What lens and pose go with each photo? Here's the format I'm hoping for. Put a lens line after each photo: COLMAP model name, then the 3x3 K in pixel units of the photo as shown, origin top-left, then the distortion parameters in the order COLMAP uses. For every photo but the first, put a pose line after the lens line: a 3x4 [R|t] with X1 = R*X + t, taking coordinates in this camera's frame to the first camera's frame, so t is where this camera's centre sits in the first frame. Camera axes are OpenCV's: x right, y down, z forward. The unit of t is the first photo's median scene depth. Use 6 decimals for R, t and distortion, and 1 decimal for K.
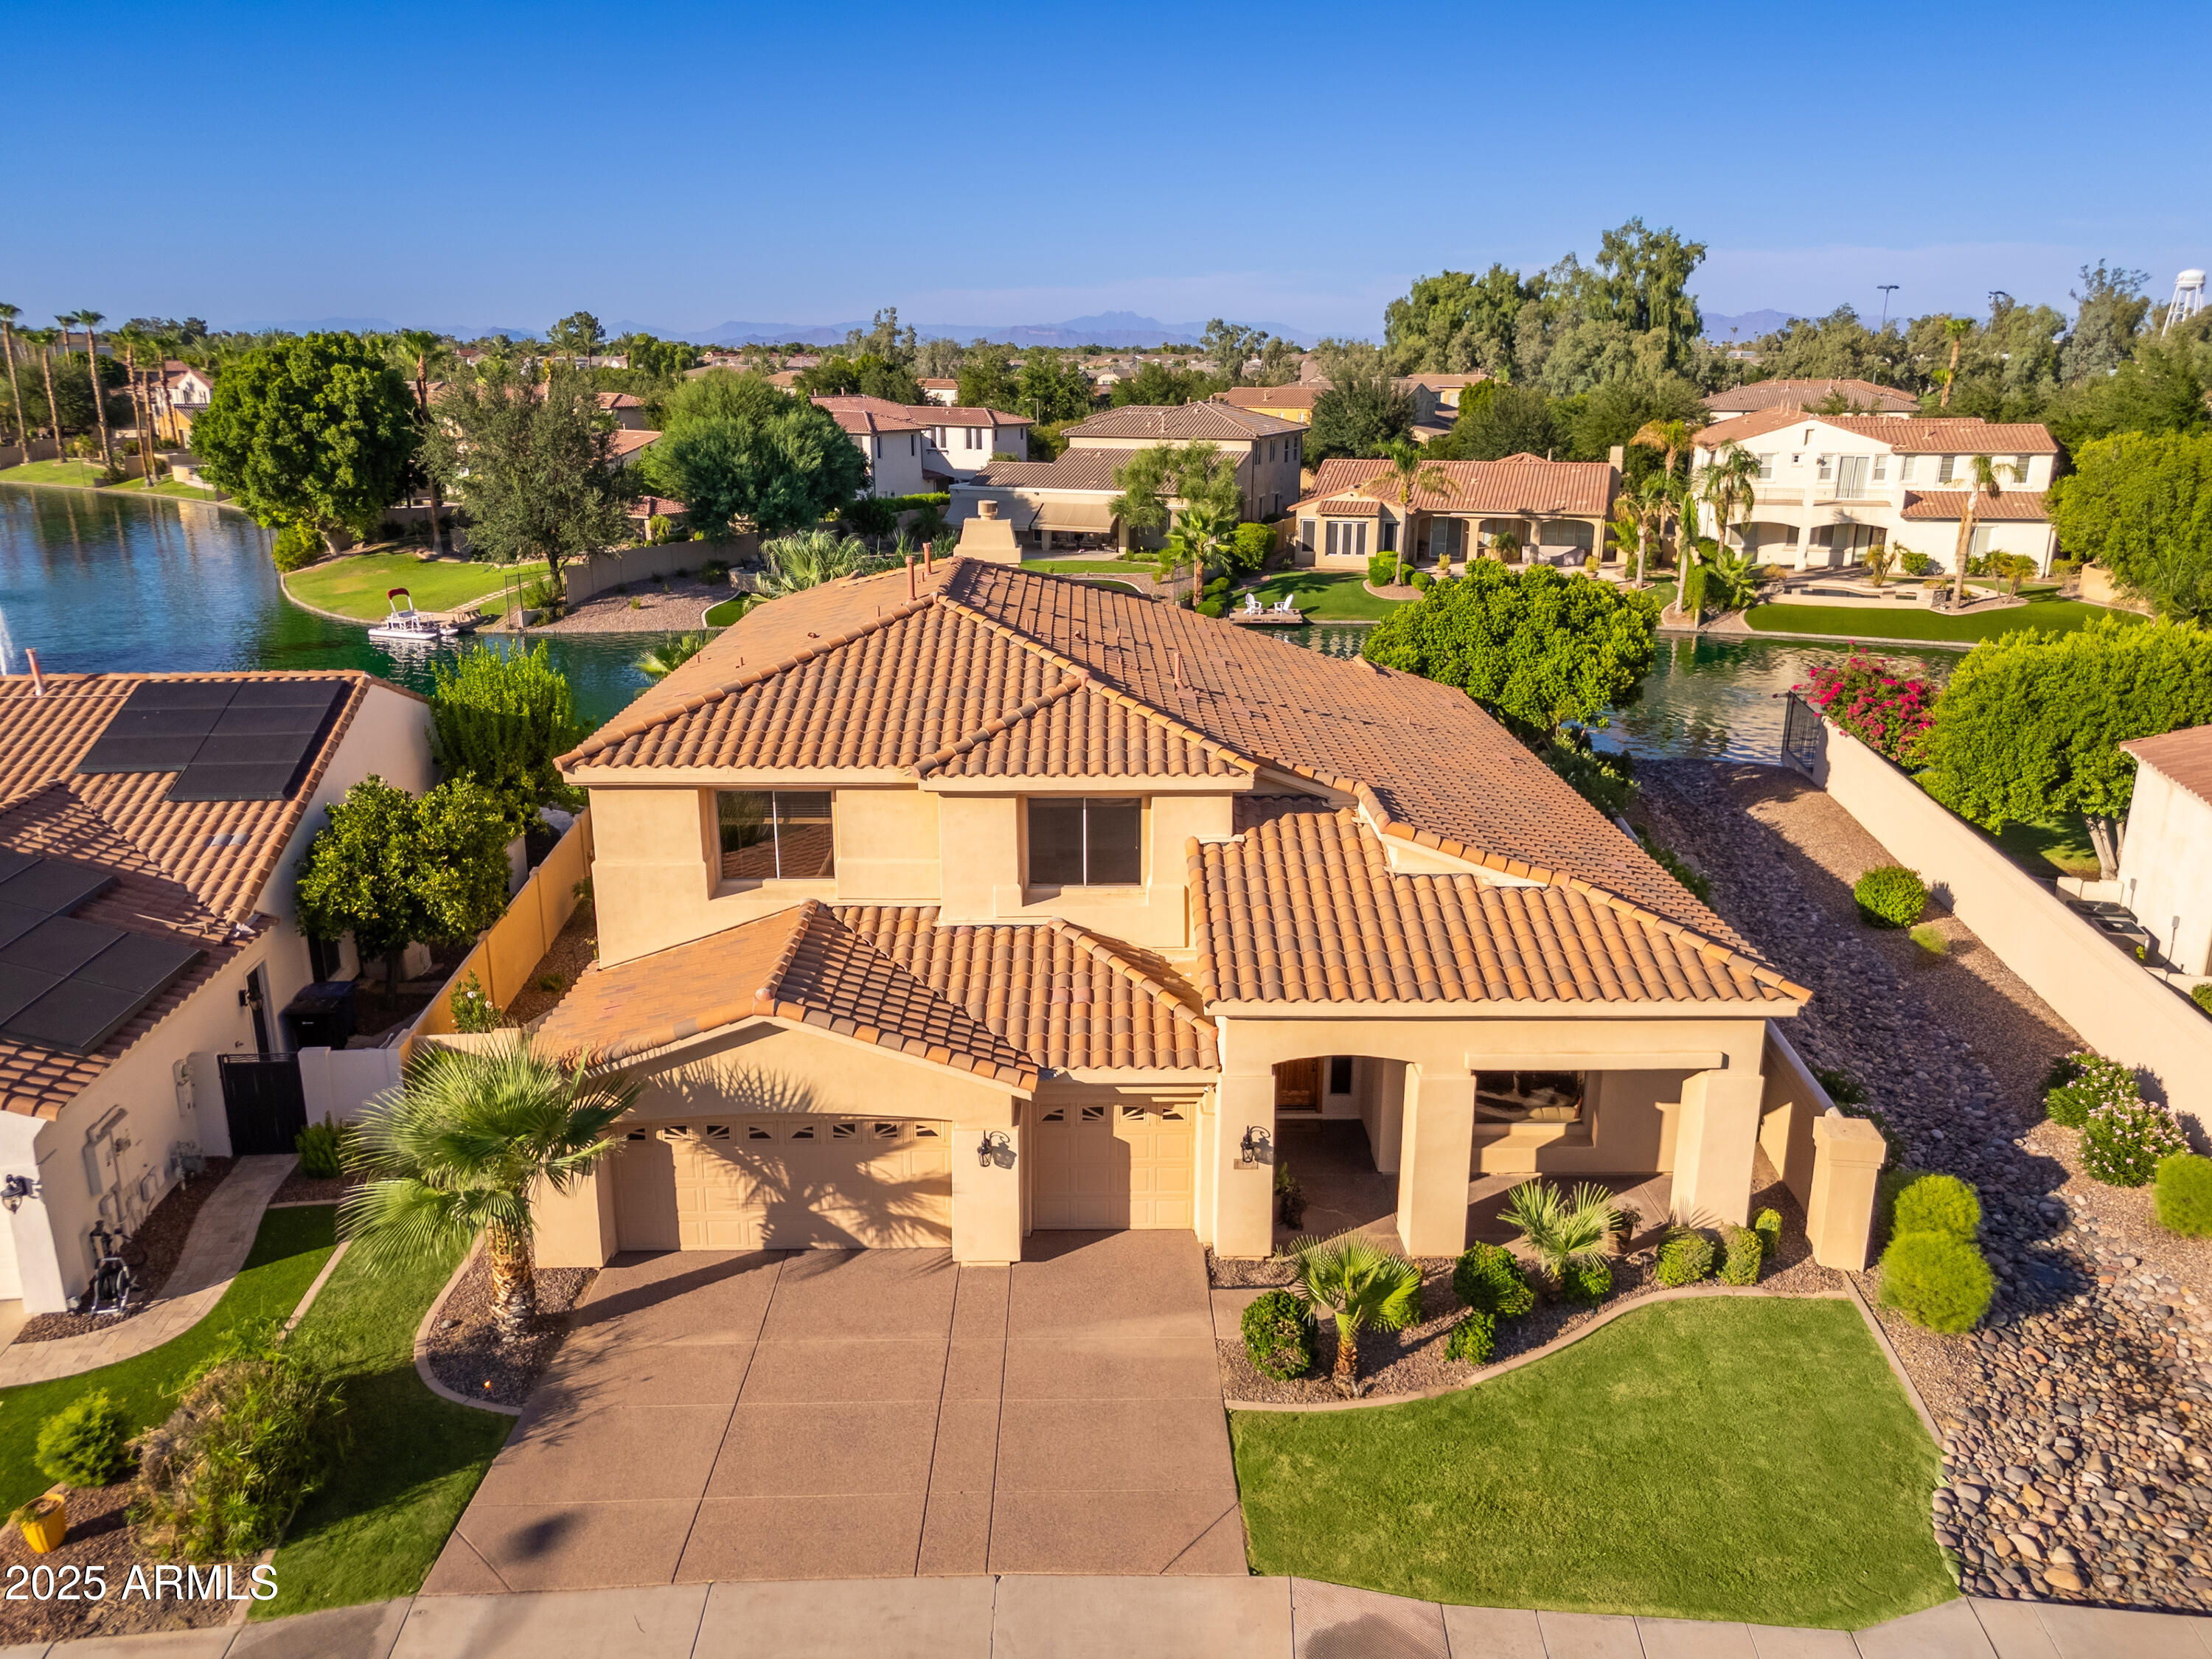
lens RADIAL K [[1630.7, 0, 1111.4], [0, 1630.7, 824.5], [0, 0, 1]] dist [0.072084, -0.042298]
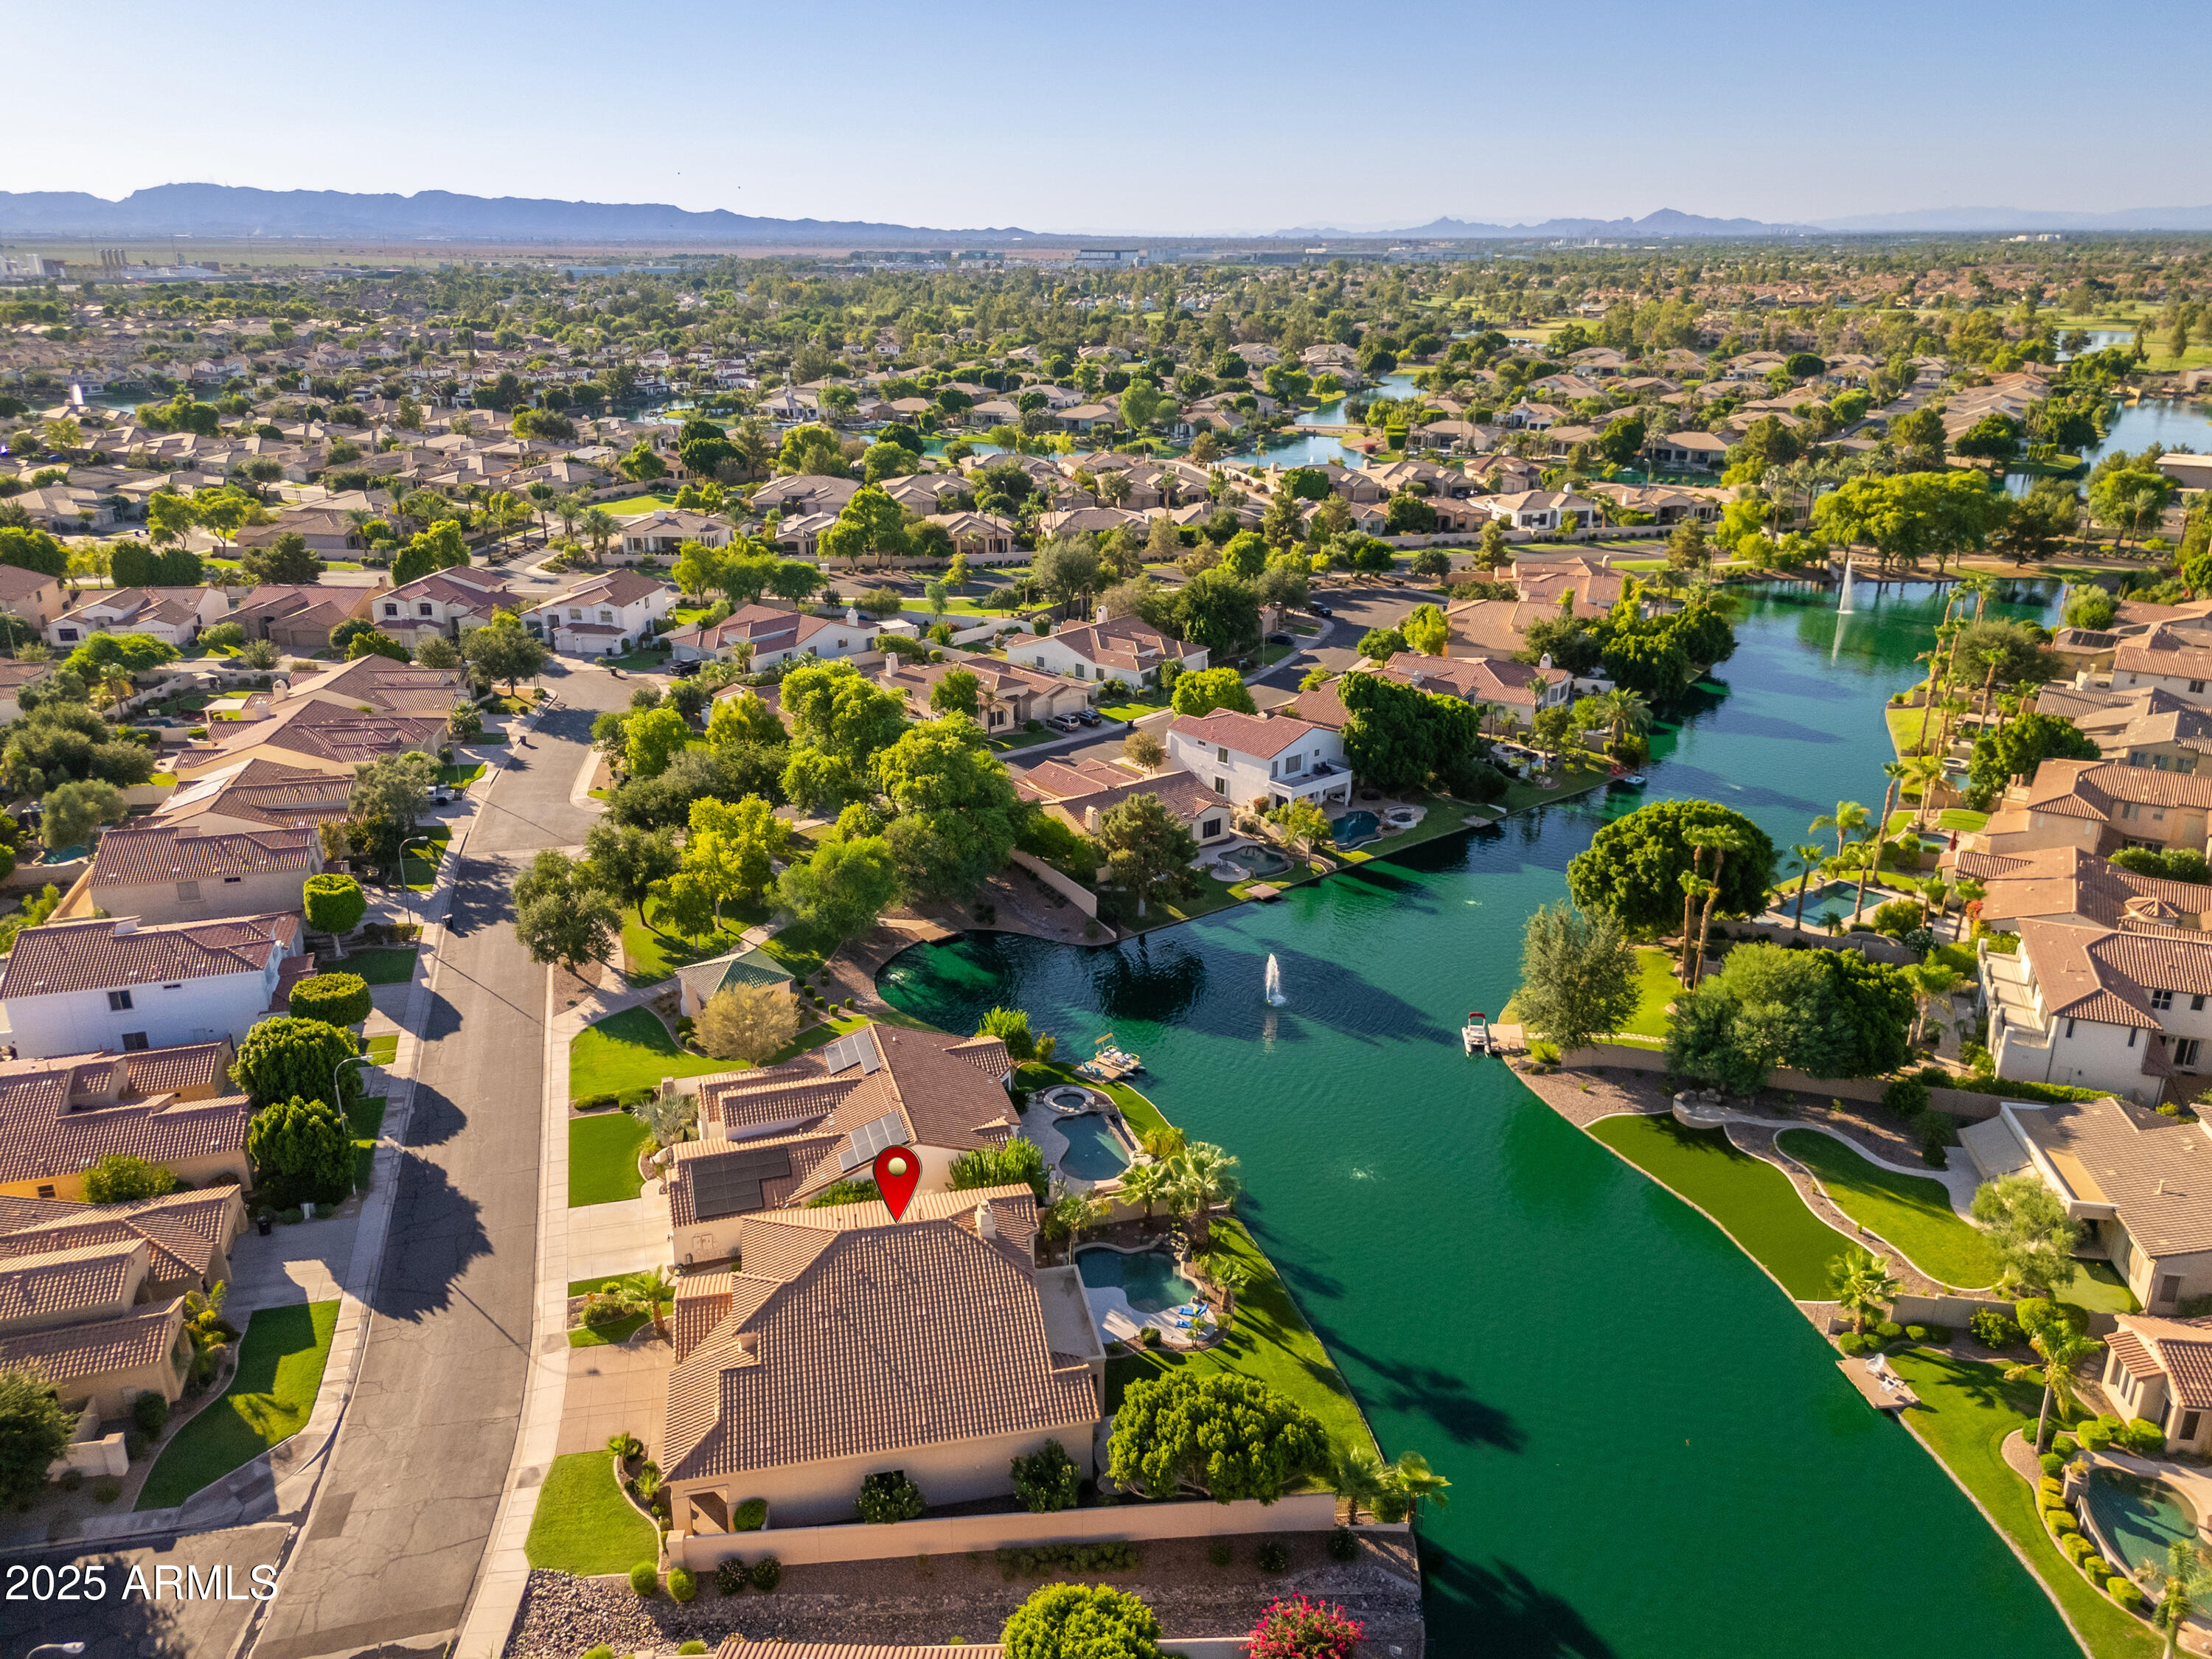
lens RADIAL K [[1630.7, 0, 1113.2], [0, 1630.7, 831.6], [0, 0, 1]] dist [0.072084, -0.042298]
pose [[0.188009, 0.331365, -0.924581, 2.871028], [-0.269555, 0.922629, 0.275853, -2.024178], [0.944454, 0.197363, 0.262784, 0.614744]]
